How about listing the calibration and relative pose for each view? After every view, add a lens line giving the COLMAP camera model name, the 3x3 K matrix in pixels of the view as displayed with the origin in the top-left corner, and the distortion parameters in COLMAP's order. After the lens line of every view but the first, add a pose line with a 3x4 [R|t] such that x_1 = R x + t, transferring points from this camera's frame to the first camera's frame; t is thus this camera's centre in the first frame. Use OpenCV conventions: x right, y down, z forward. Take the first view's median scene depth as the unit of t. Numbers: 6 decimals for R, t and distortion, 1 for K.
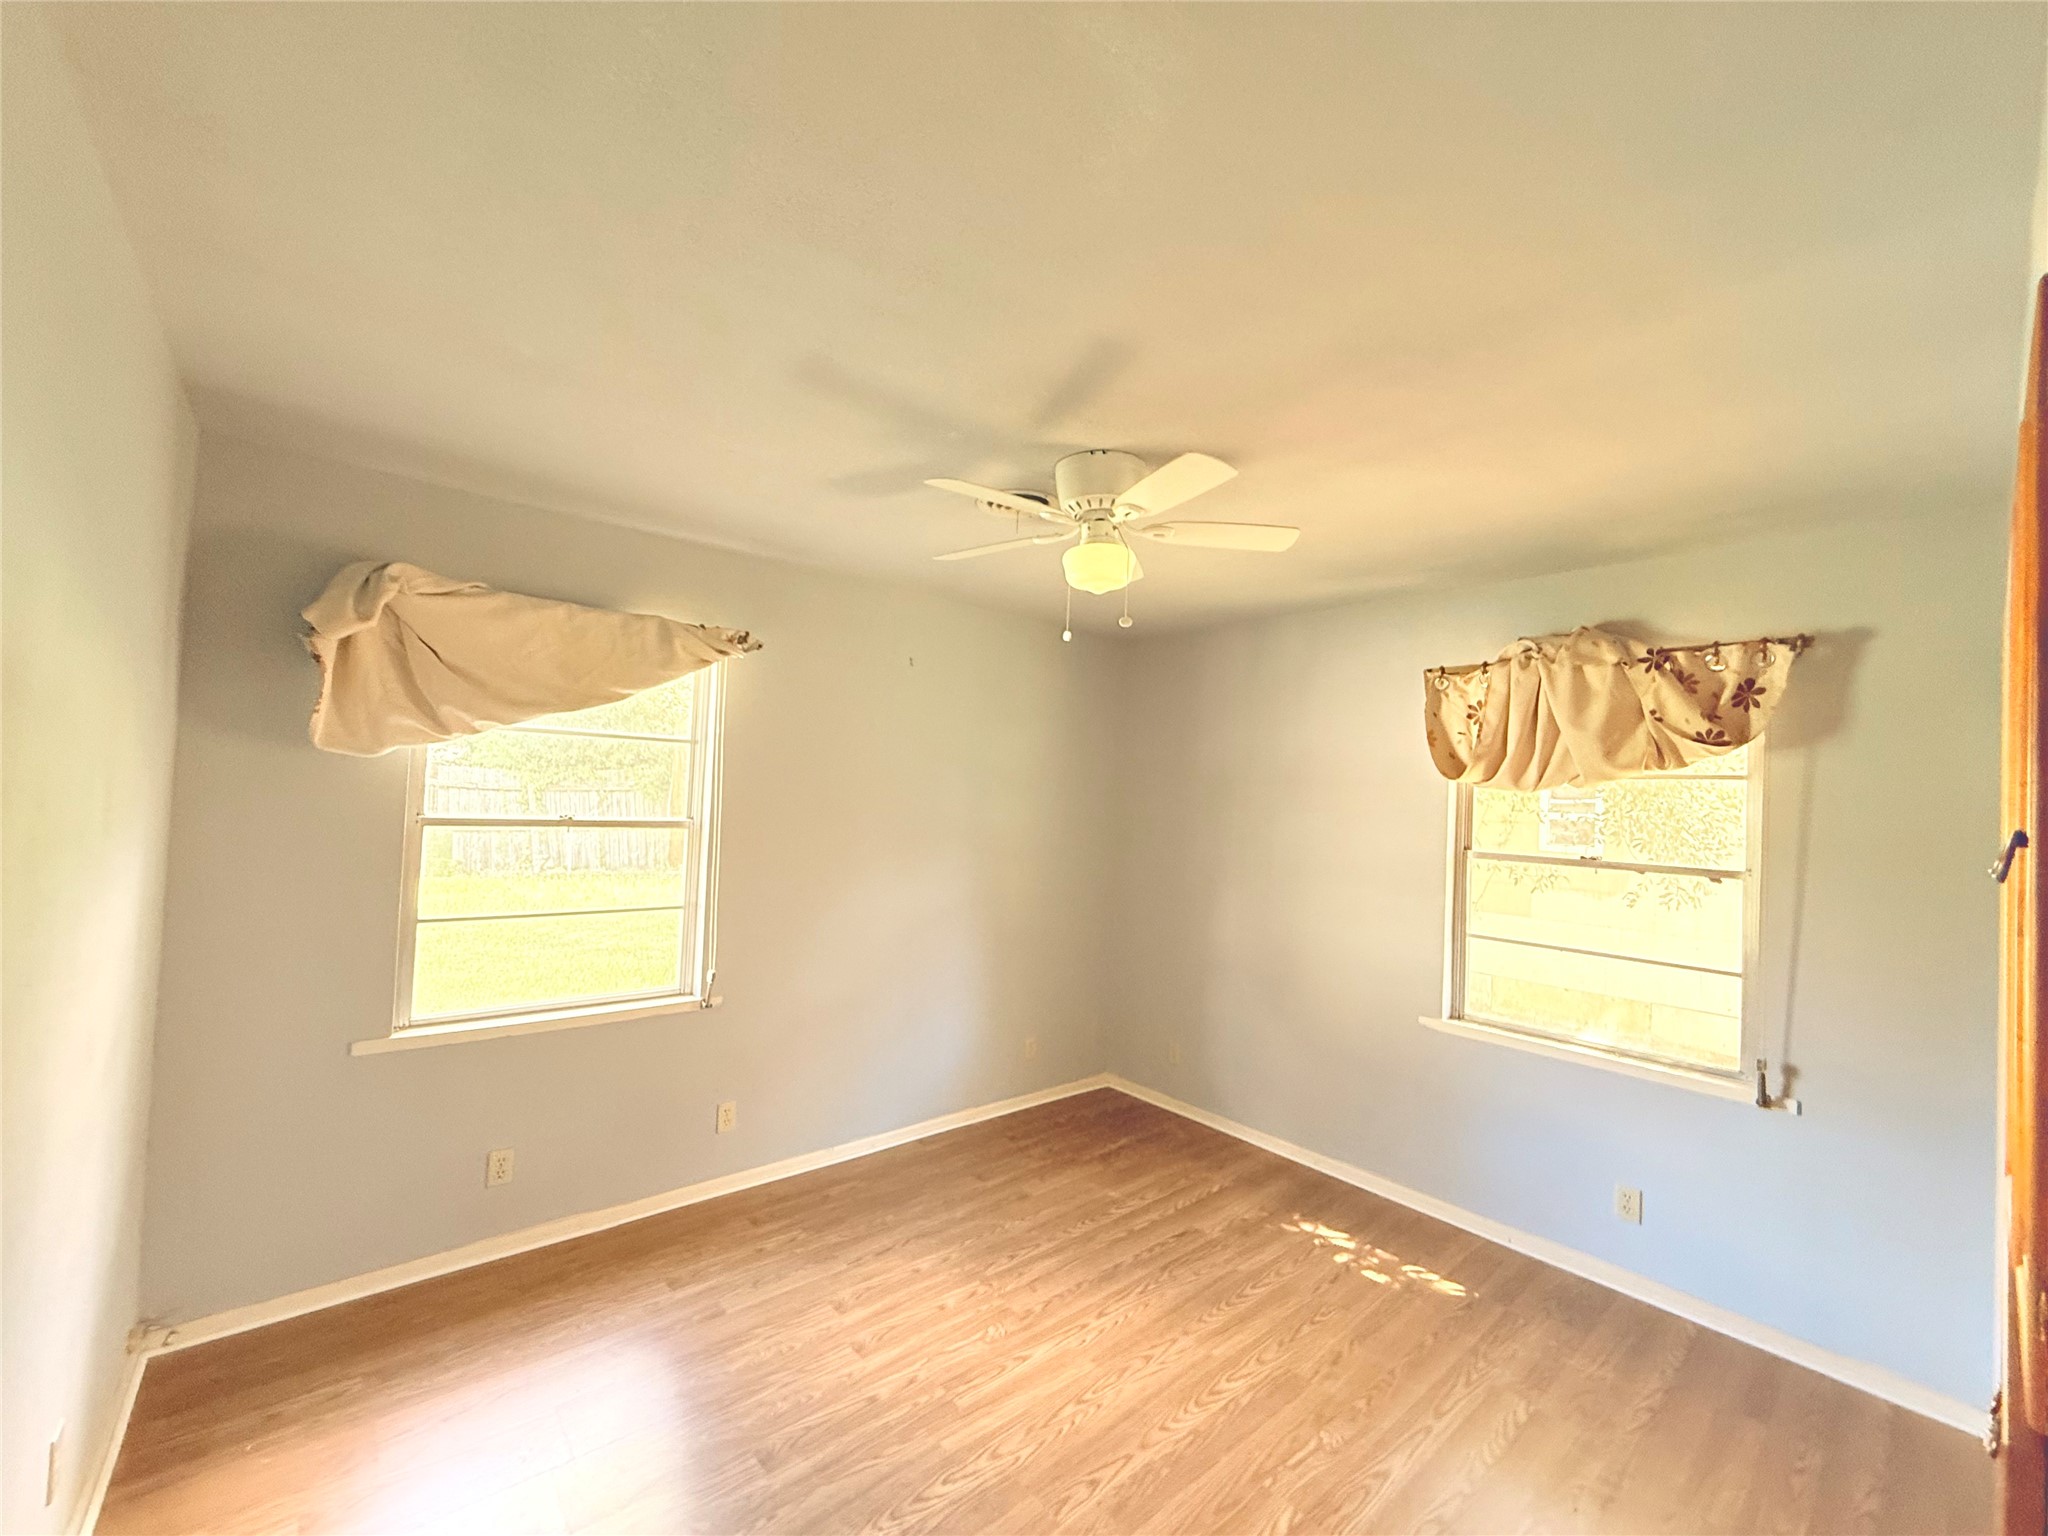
lens RADIAL K [[817.3, 0, 1033.0], [0, 817.3, 772.6], [0, 0, 1]] dist [-0.001041, -0.000105]
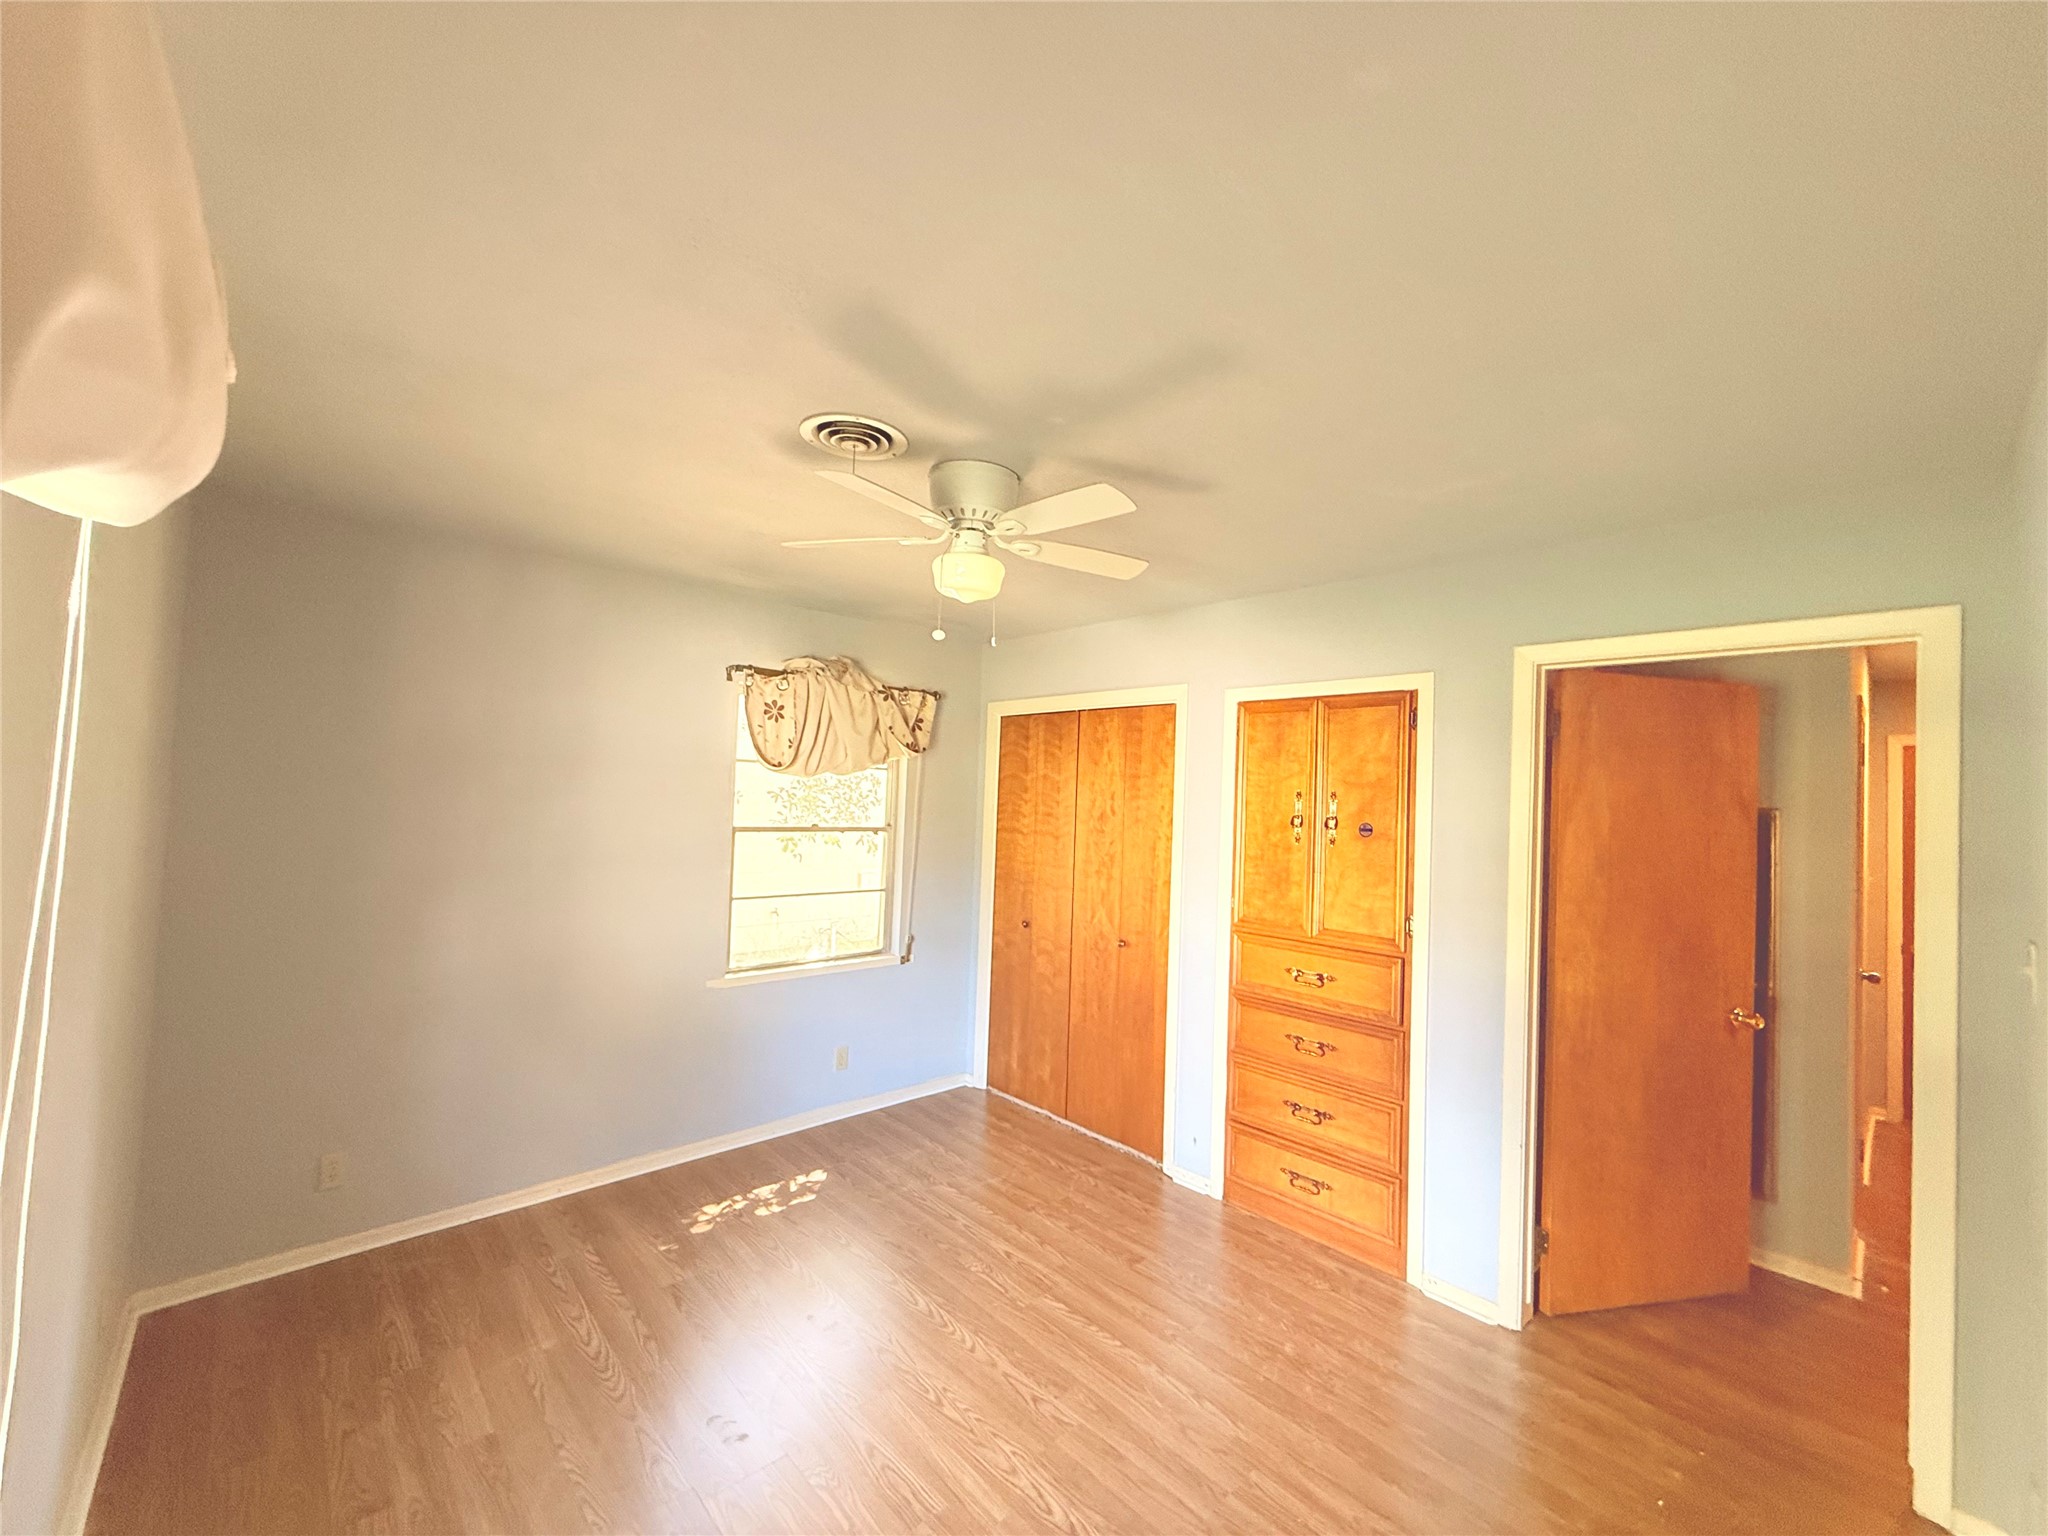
lens RADIAL K [[817.3, 0, 1002.5], [0, 817.3, 767.5], [0, 0, 1]] dist [-0.001041, -0.000105]
pose [[-0.024442, -0.006104, 0.999683, -0.767766], [-0.064899, 0.997882, 0.004506, -0.019720], [-0.997592, -0.064768, -0.024786, 0.807246]]
